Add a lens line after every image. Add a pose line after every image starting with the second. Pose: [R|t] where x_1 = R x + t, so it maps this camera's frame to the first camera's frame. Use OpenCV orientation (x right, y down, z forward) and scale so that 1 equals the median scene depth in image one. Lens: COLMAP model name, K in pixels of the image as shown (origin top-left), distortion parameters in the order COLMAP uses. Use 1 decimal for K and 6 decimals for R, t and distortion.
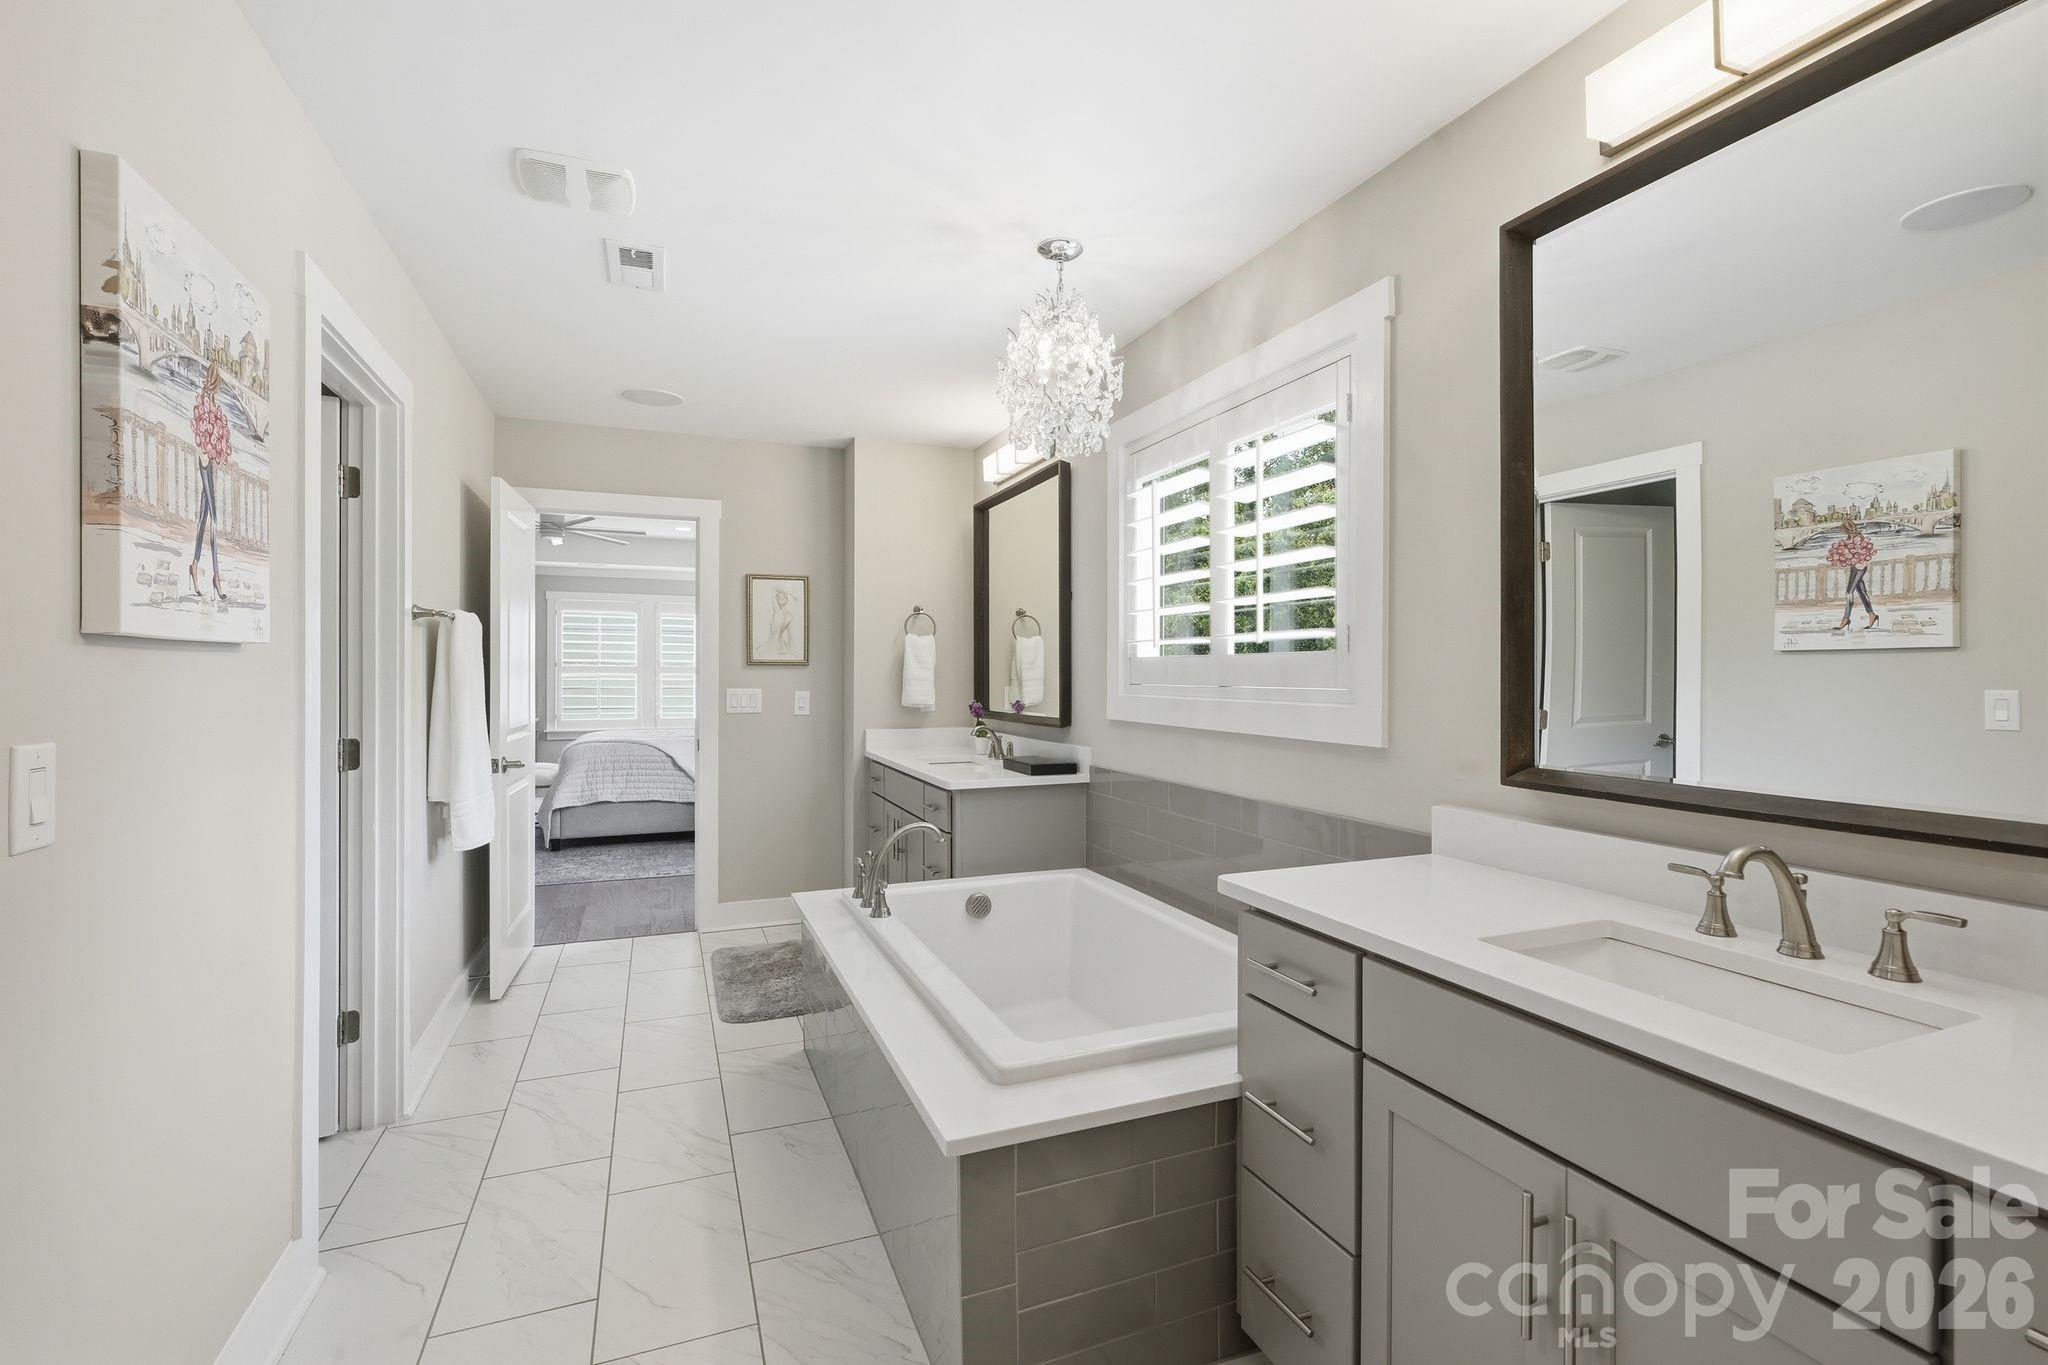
lens RADIAL K [[931.6, 0, 1013.5], [0, 931.6, 673.6], [0, 0, 1]] dist [-0.000962, 0.000622]
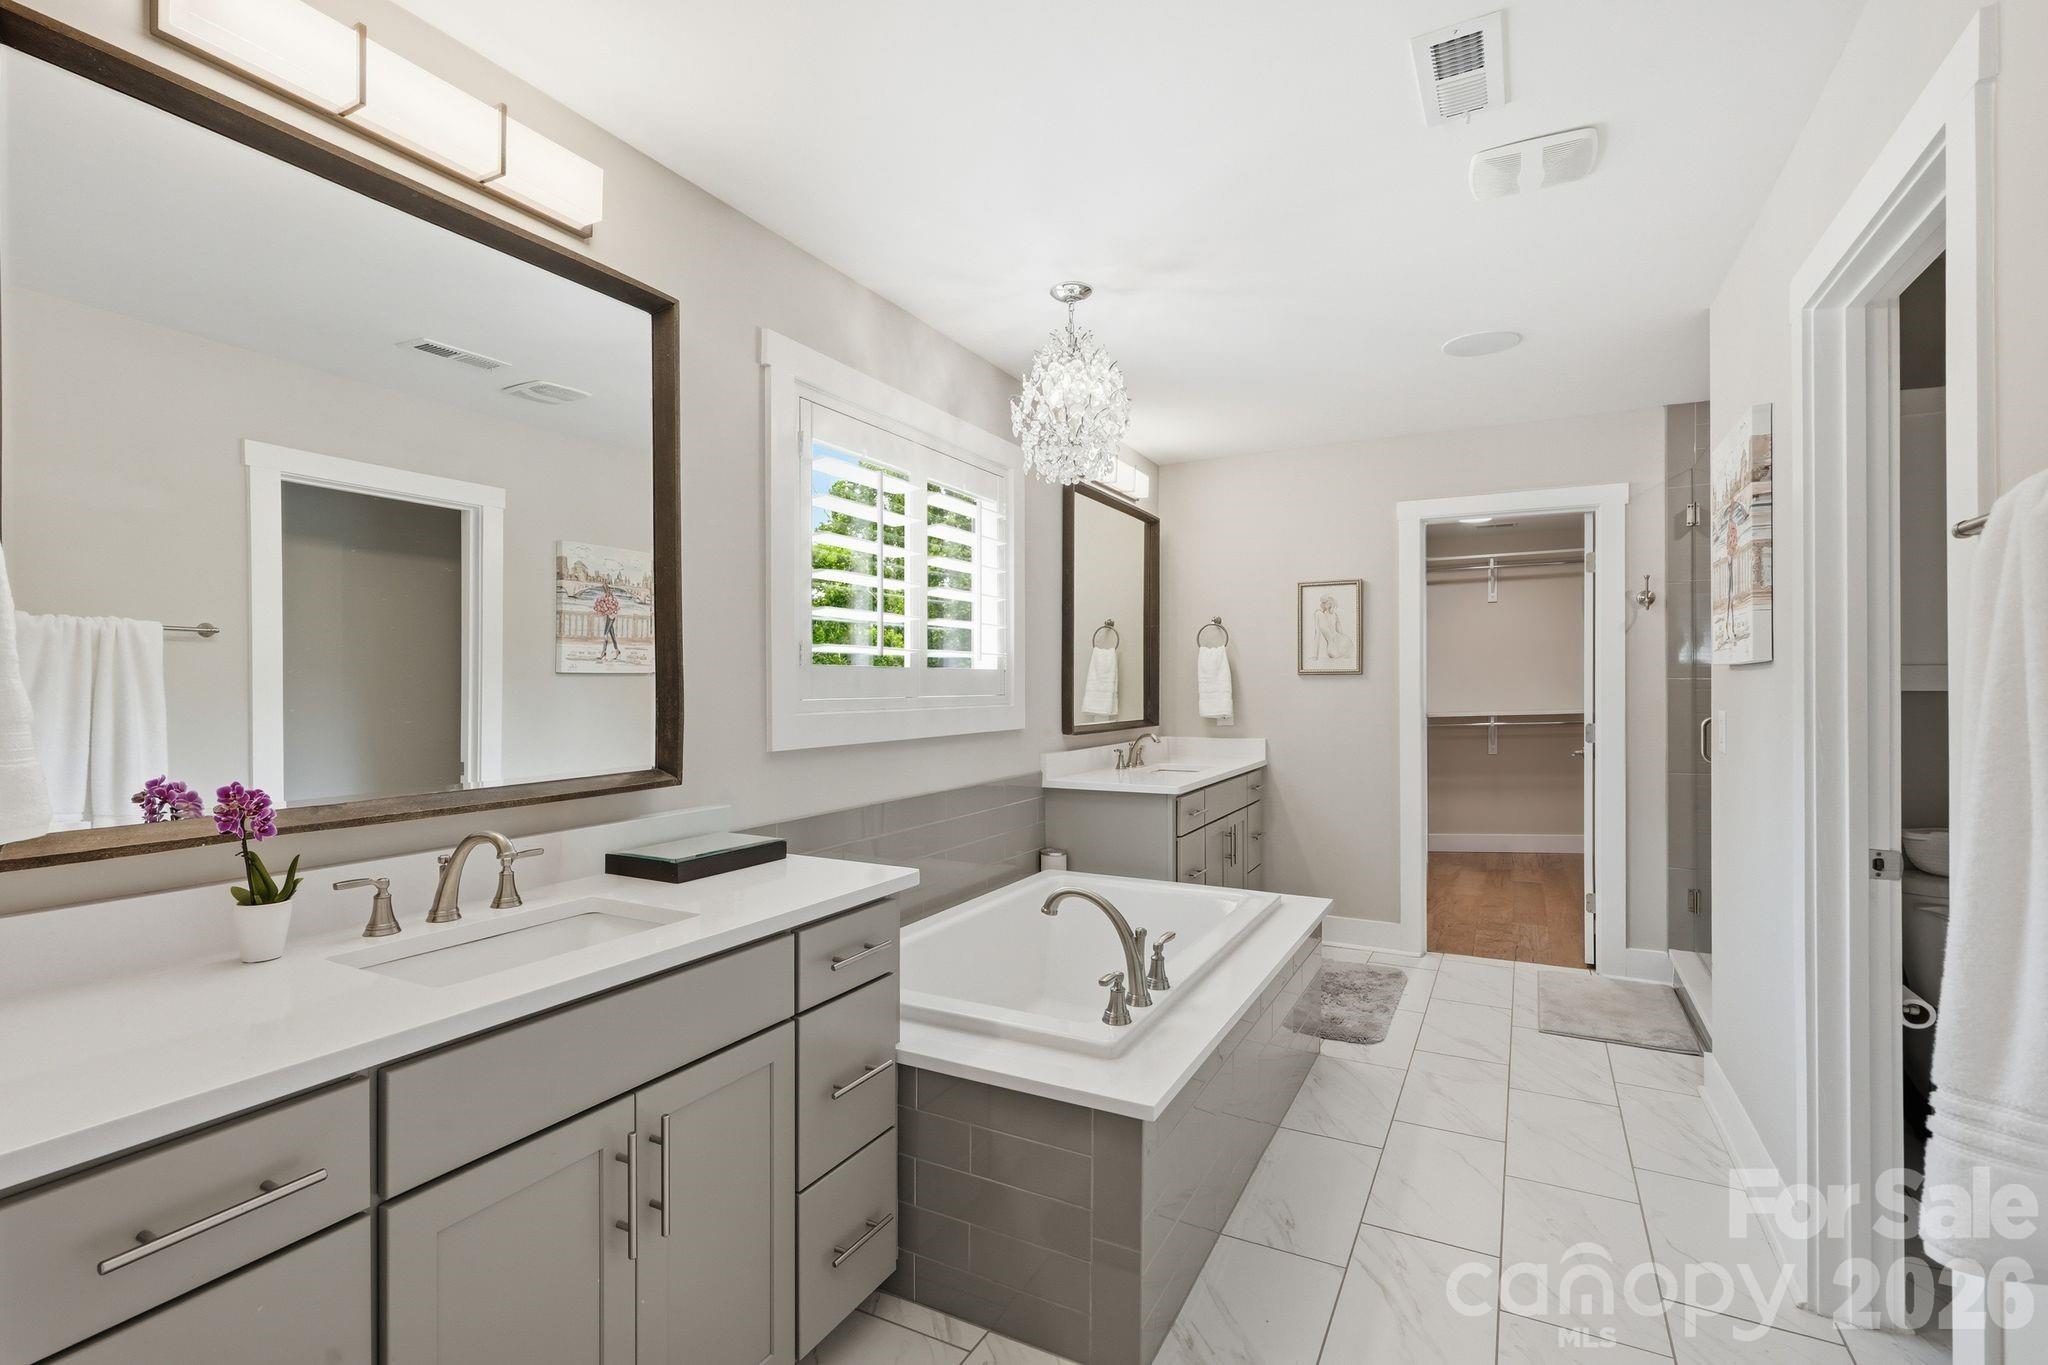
lens RADIAL K [[903.5, 0, 1021.7], [0, 903.5, 710.3], [0, 0, 1]] dist [-0.061439, 0.000150]
pose [[-0.653923, -0.012416, 0.756459, -0.577211], [0.013155, 0.999528, 0.027777, 0.001552], [-0.756446, 0.028115, -0.653451, 1.430598]]
